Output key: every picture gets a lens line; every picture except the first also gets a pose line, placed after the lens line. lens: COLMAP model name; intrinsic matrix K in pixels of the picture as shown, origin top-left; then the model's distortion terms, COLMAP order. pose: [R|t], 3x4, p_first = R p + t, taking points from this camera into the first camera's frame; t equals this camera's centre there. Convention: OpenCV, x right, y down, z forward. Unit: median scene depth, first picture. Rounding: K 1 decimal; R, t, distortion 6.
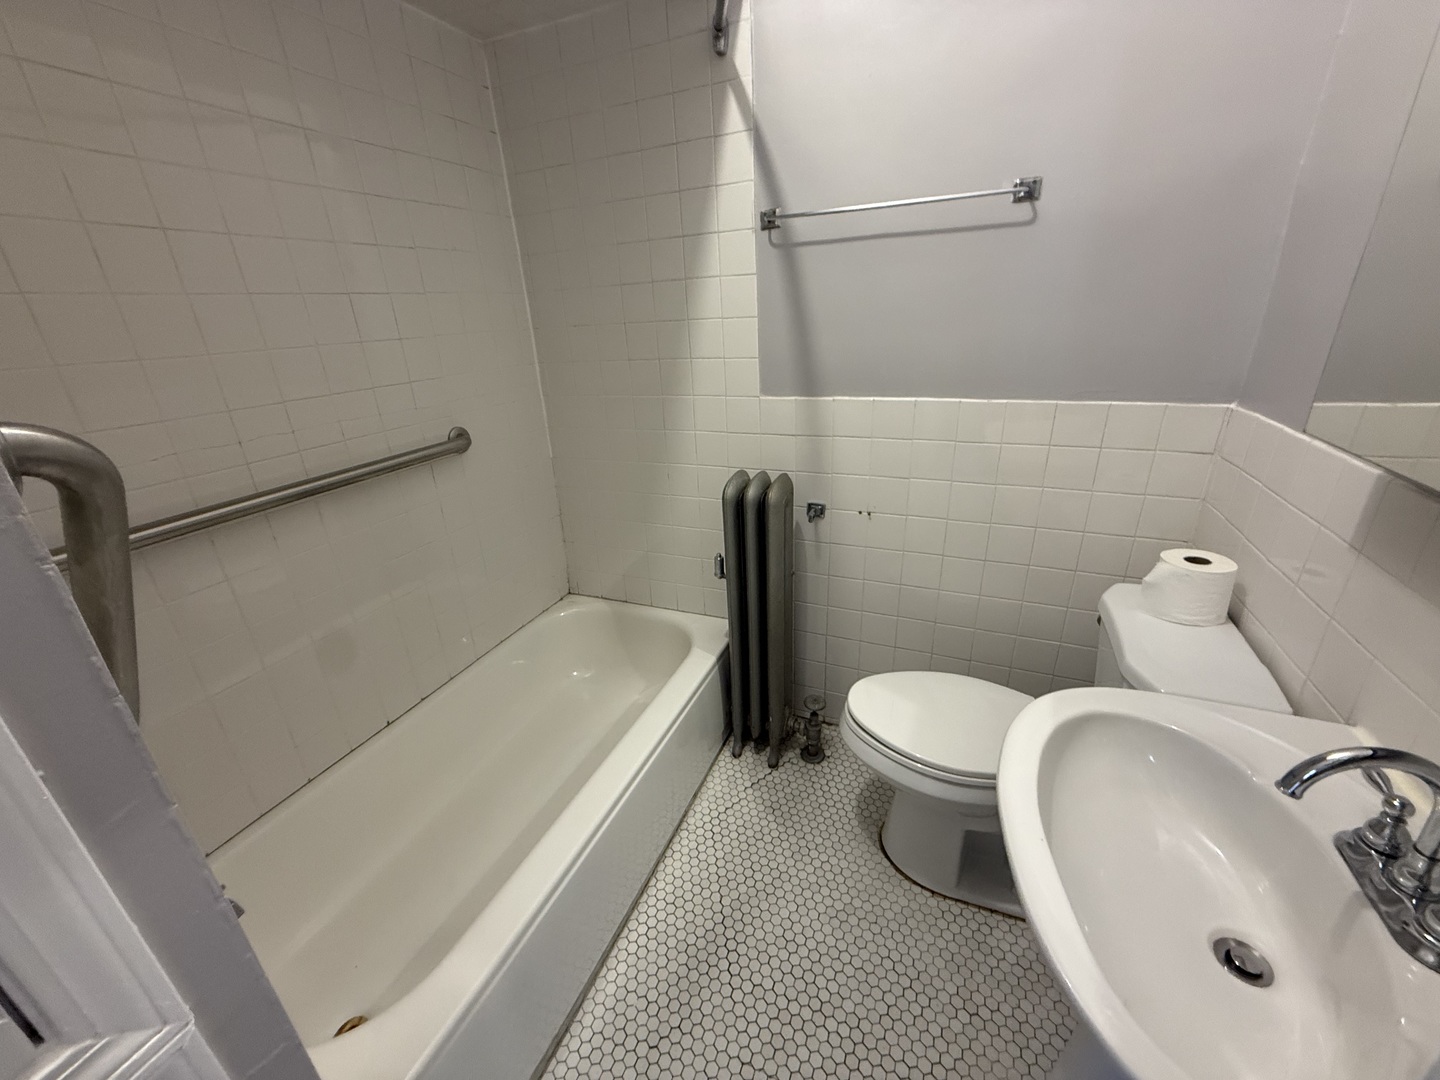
lens RADIAL K [[571.8, 0, 717.1], [0, 571.8, 537.6], [0, 0, 1]] dist [0.000605, -0.000269]
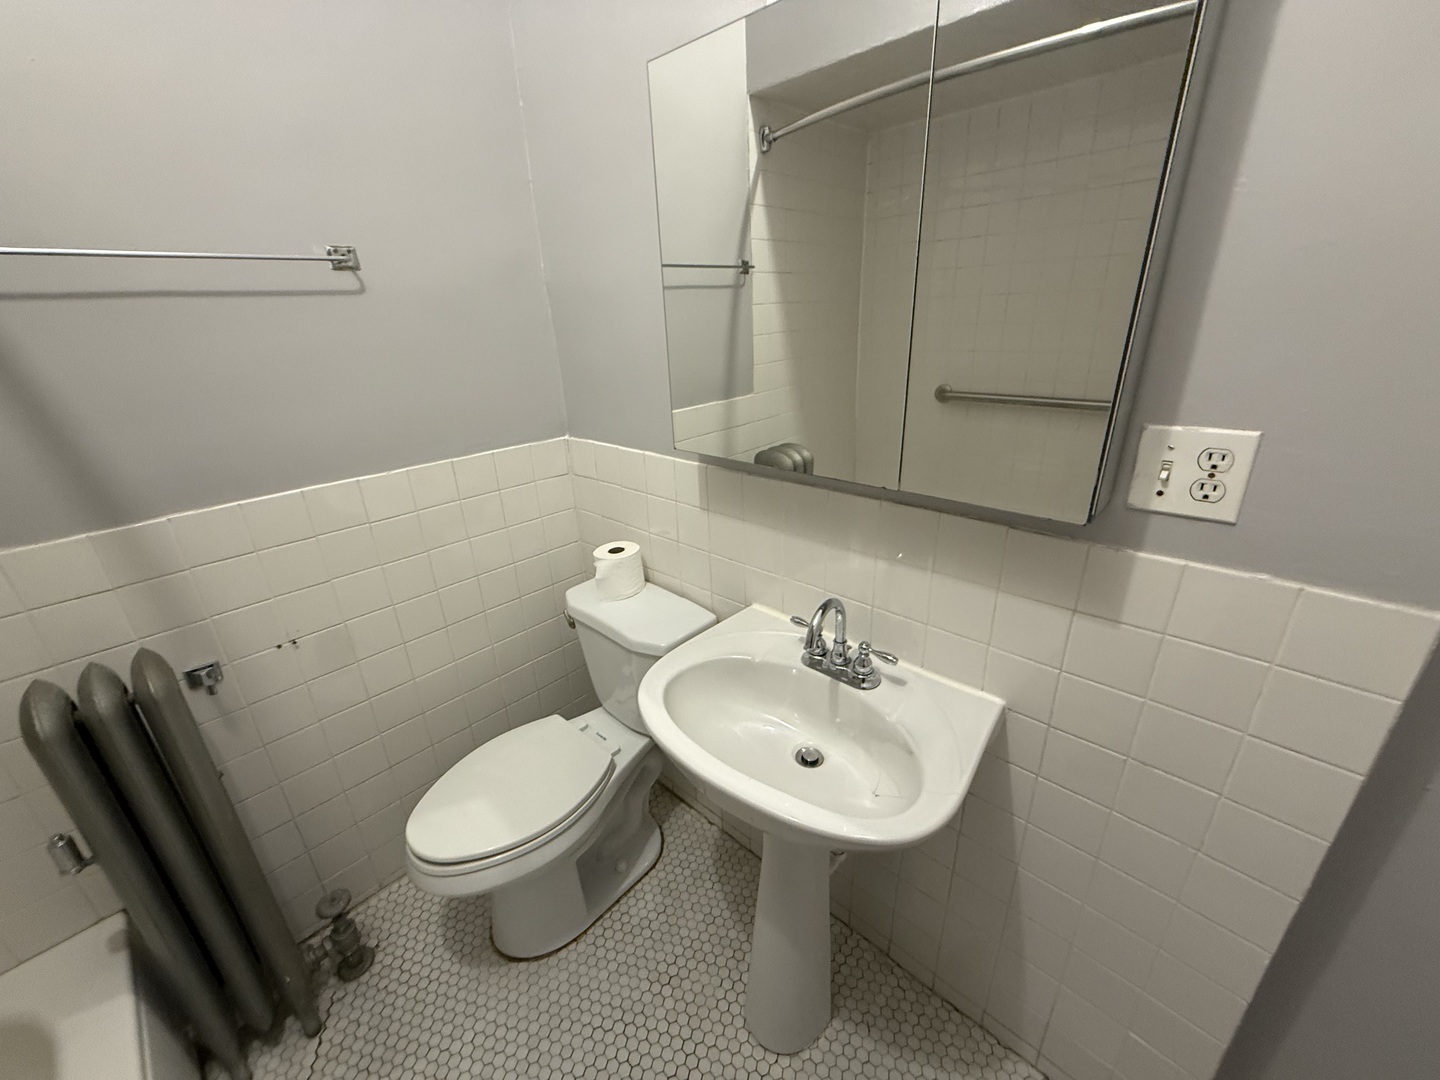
lens RADIAL K [[571.8, 0, 717.1], [0, 571.8, 537.6], [0, 0, 1]] dist [0.000605, -0.000269]
pose [[0.349492, -0.317666, 0.881444, -0.196222], [0.377557, 0.908755, 0.177808, -0.106160], [-0.857500, 0.270653, 0.437539, 0.155908]]
